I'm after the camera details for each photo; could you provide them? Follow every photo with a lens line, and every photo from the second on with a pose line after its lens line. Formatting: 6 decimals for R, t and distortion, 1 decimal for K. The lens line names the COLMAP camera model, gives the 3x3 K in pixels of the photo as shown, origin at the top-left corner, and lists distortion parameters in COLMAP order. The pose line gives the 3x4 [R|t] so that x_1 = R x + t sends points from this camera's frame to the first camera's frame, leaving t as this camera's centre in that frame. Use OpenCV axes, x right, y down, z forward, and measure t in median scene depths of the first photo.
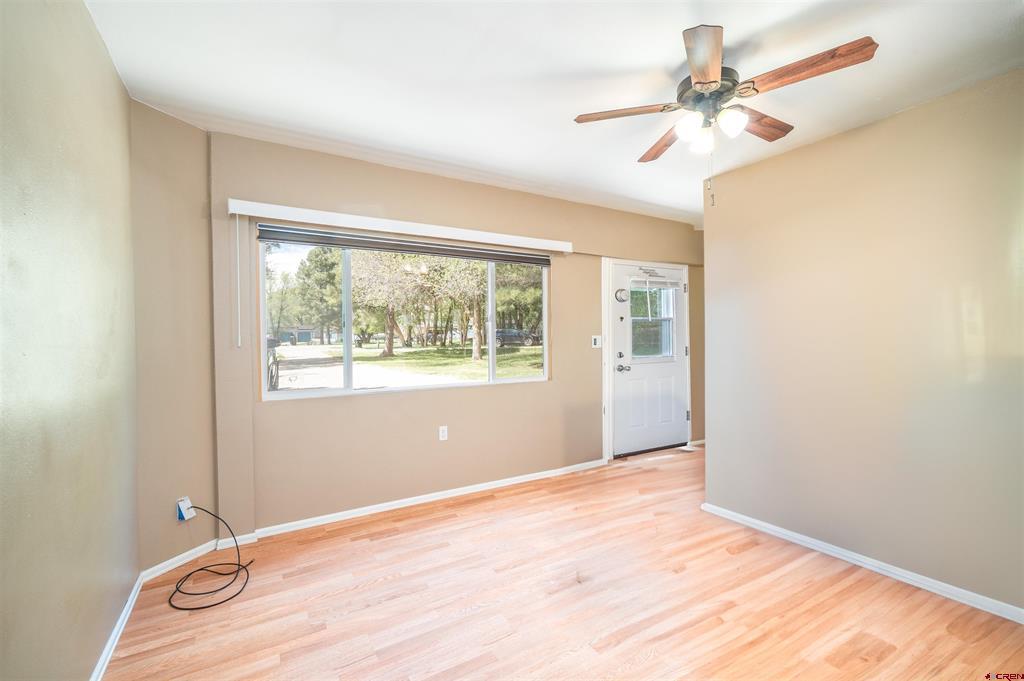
lens RADIAL K [[444.7, 0, 514.9], [0, 444.7, 341.1], [0, 0, 1]] dist [0.000047, -0.000232]
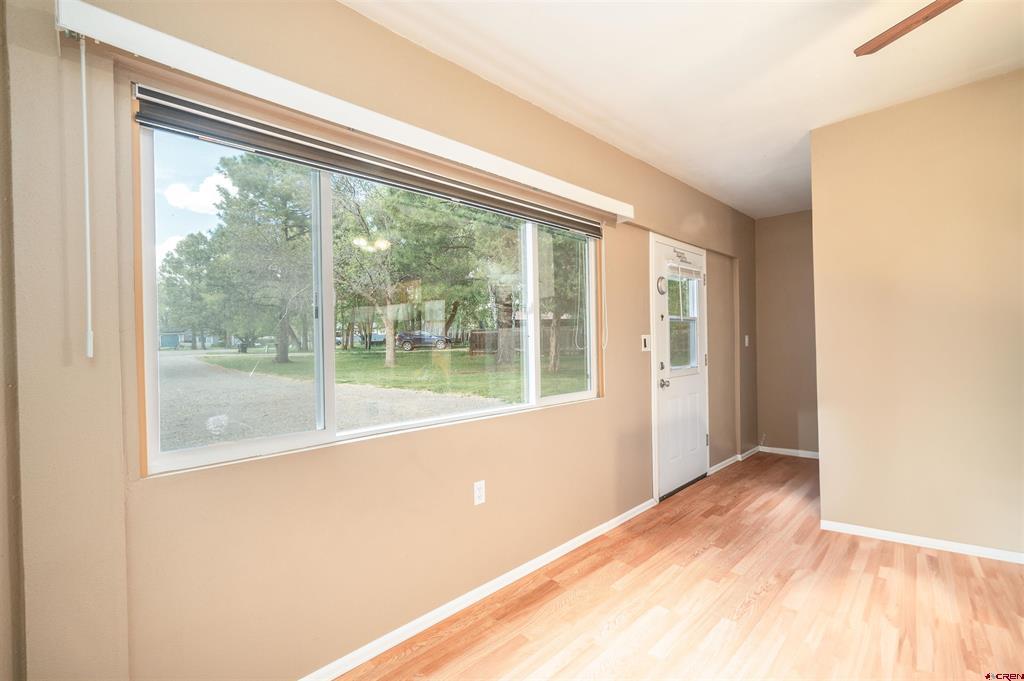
lens RADIAL K [[439.2, 0, 511.4], [0, 439.2, 344.4], [0, 0, 1]] dist [-0.002291, 0.000119]
pose [[0.975742, -0.004058, 0.218884, -0.203858], [0.004024, 0.999992, 0.000601, 0.001150], [-0.218885, 0.000295, 0.975751, 0.322042]]
